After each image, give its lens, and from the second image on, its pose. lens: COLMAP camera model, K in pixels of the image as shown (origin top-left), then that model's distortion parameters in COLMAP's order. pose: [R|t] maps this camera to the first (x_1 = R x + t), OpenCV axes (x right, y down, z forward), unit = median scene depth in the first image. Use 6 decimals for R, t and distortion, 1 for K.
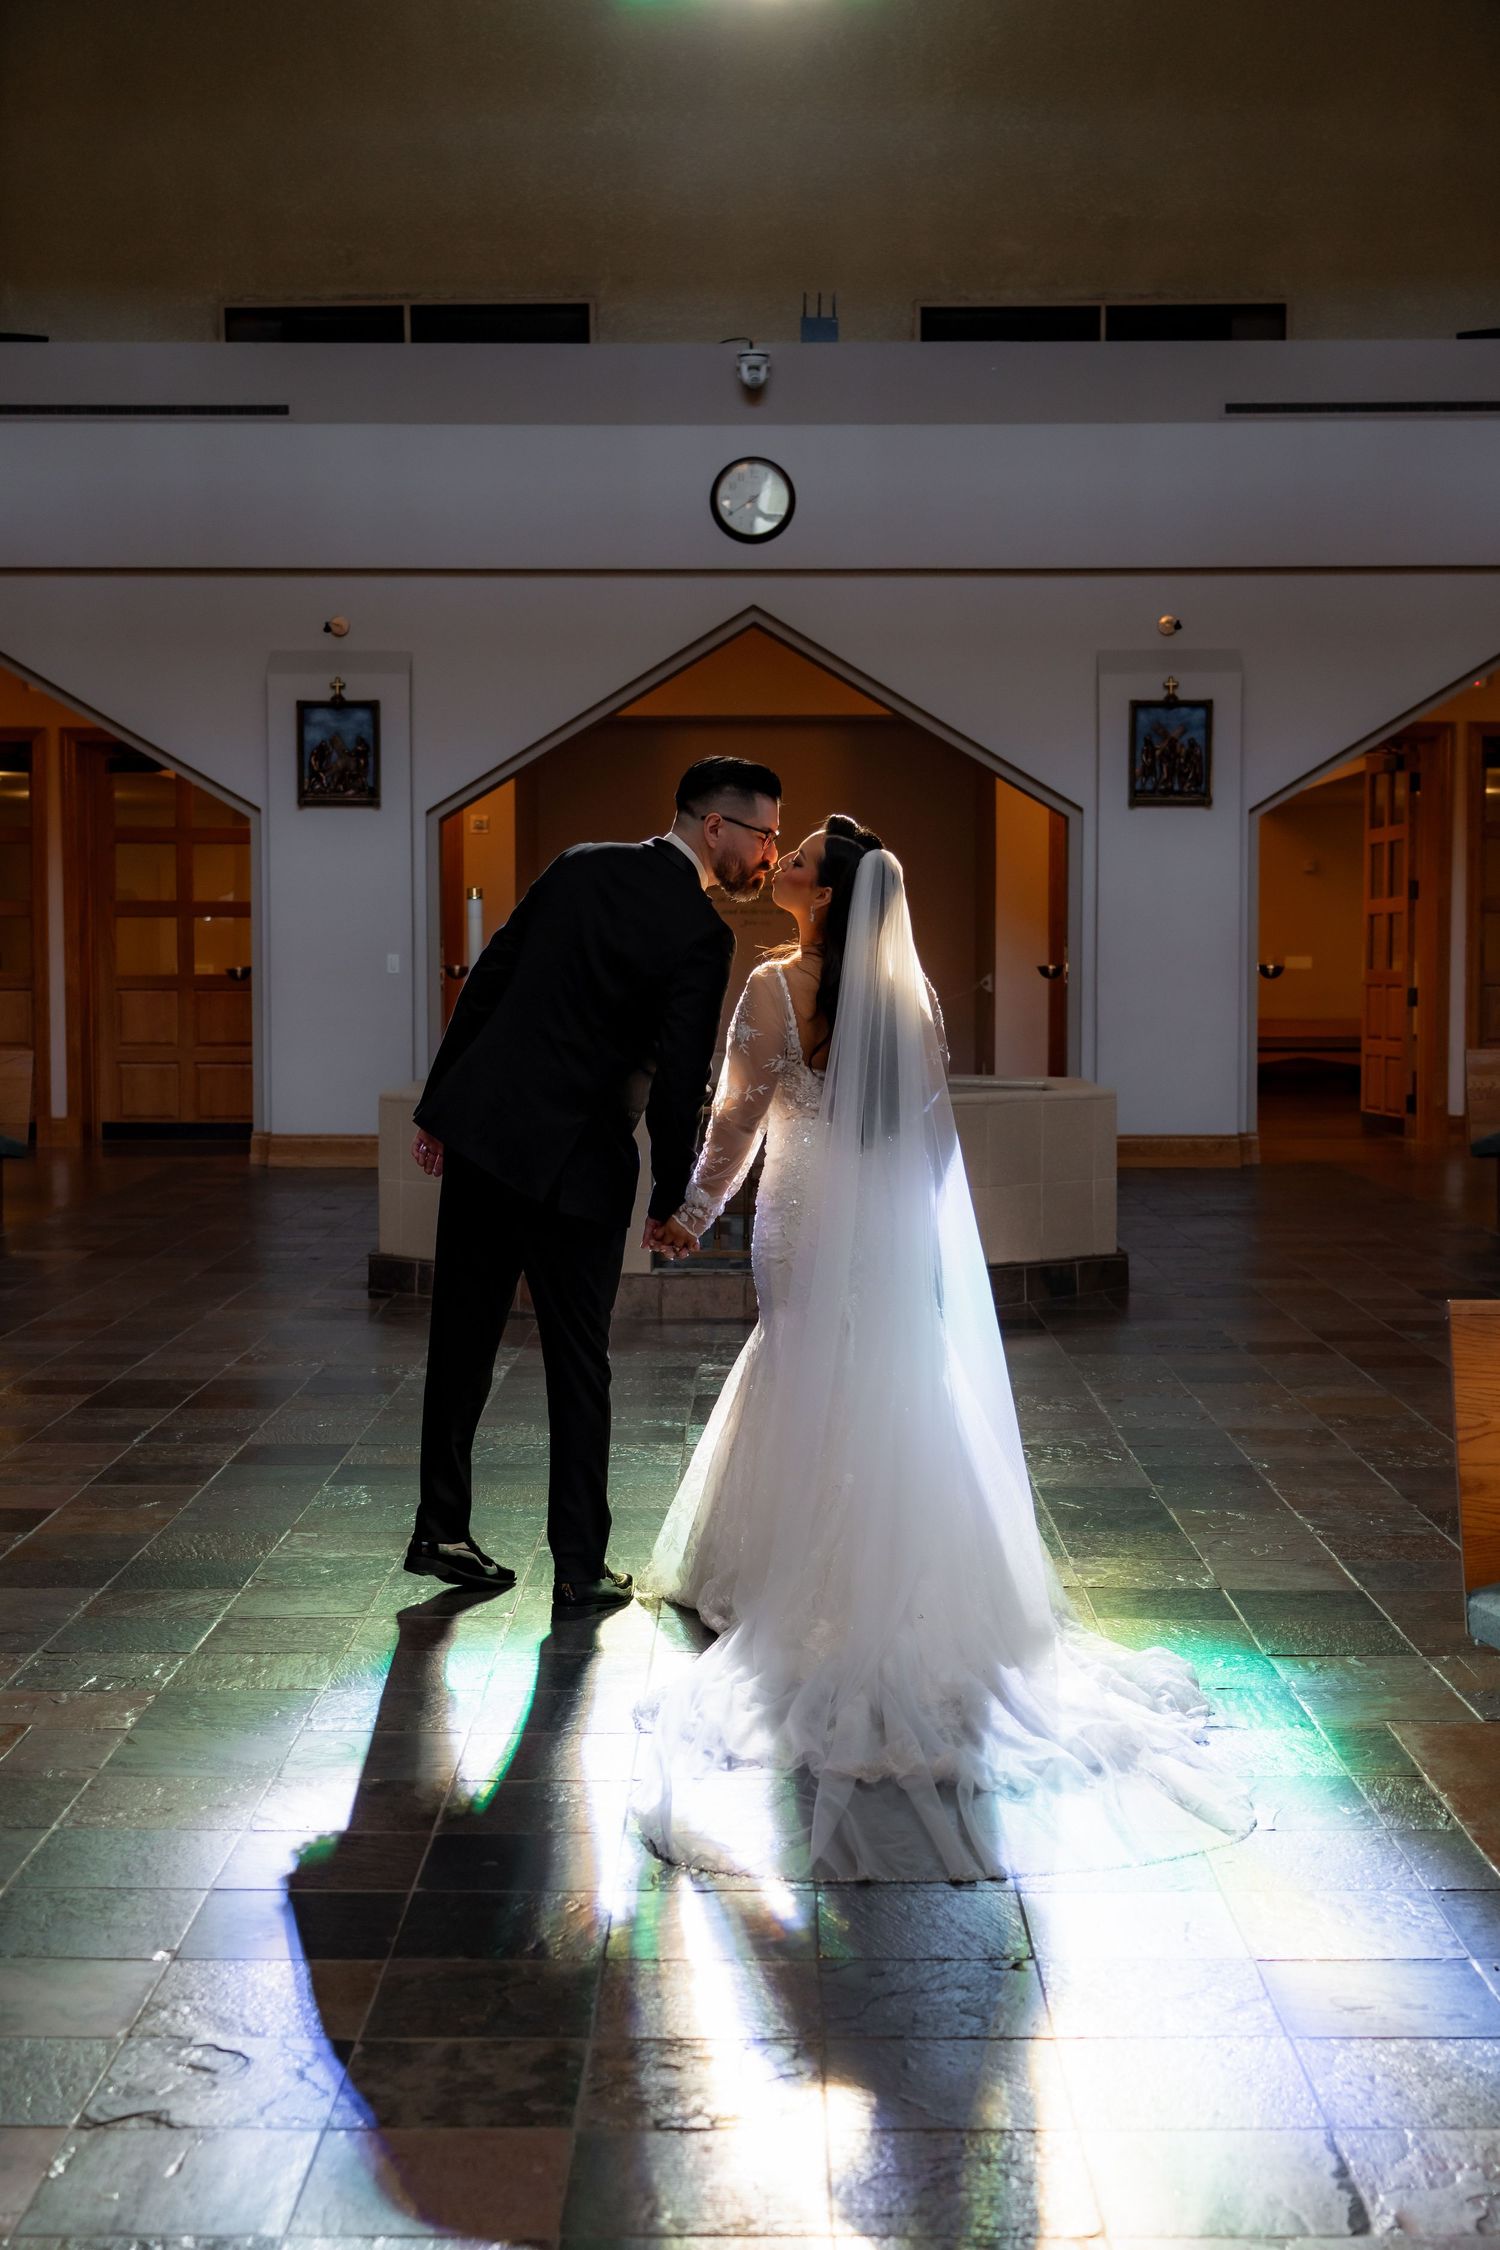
lens RADIAL K [[2955.2, 0, 750.0], [0, 2955.2, 1125.0], [0, 0, 1]] dist [0.016660, 0.009762]
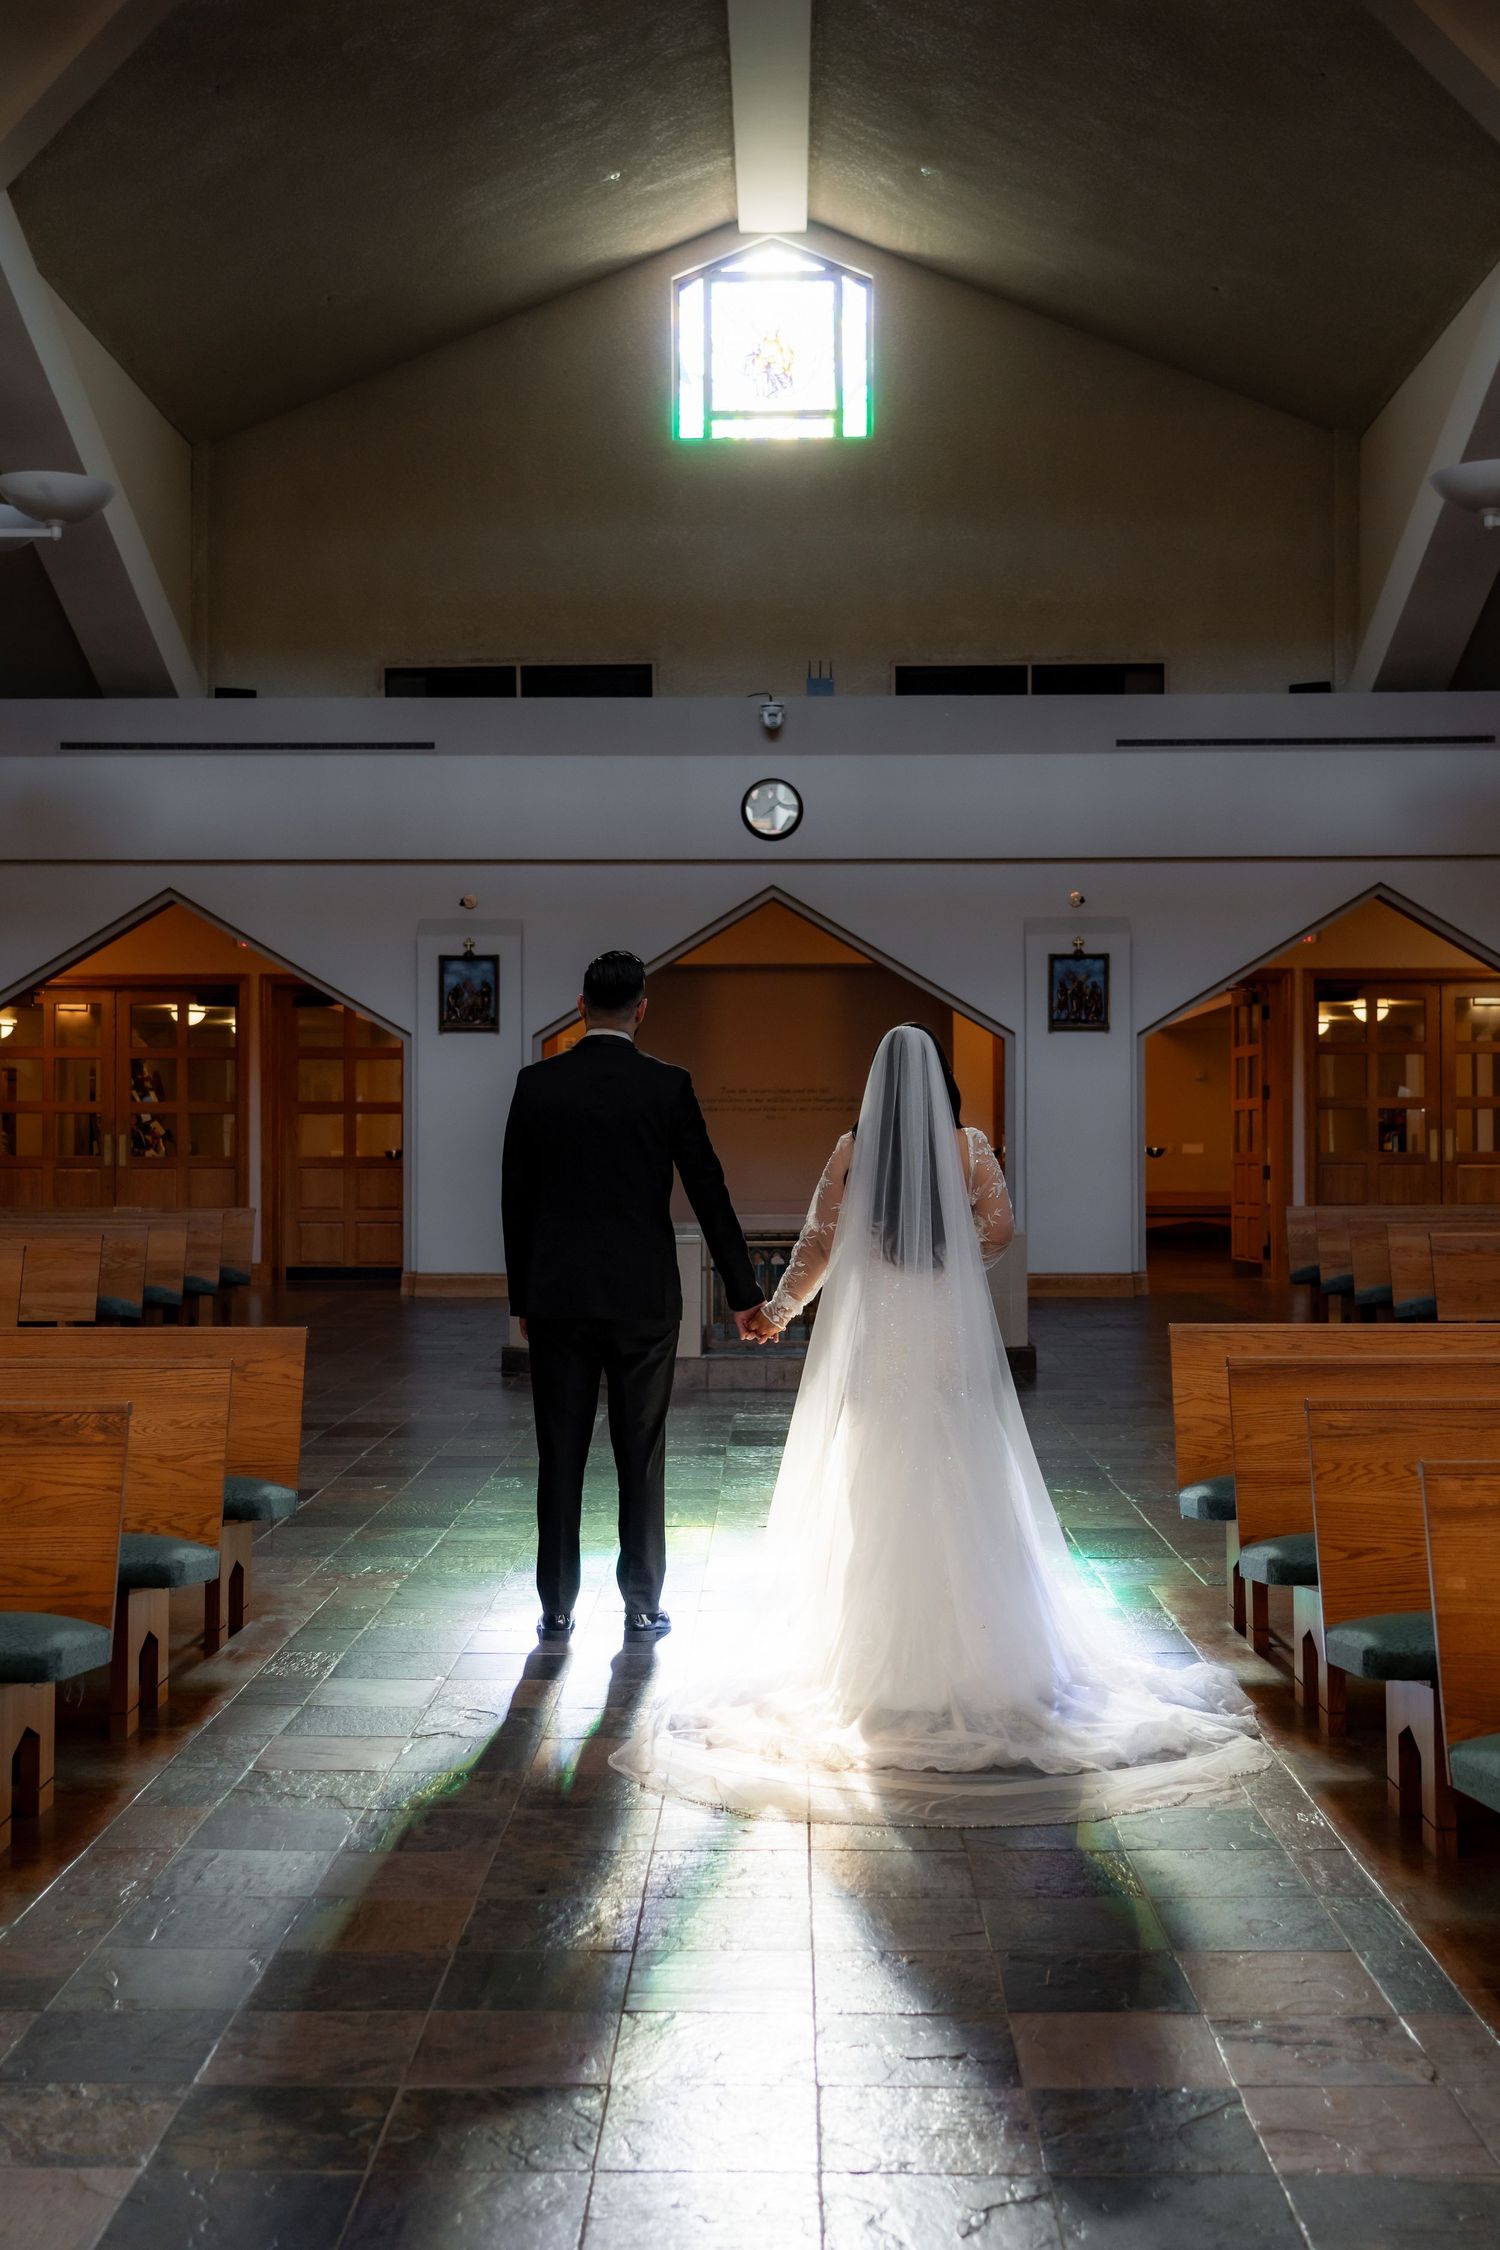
lens RADIAL K [[2435.1, 0, 750.0], [0, 2435.1, 1125.0], [0, 0, 1]] dist [-0.003505, -0.001235]
pose [[0.999957, -0.001080, -0.009164, 0.000881], [0.000463, 0.997750, -0.067049, 0.010371], [0.009216, 0.067042, 0.997708, -0.116446]]
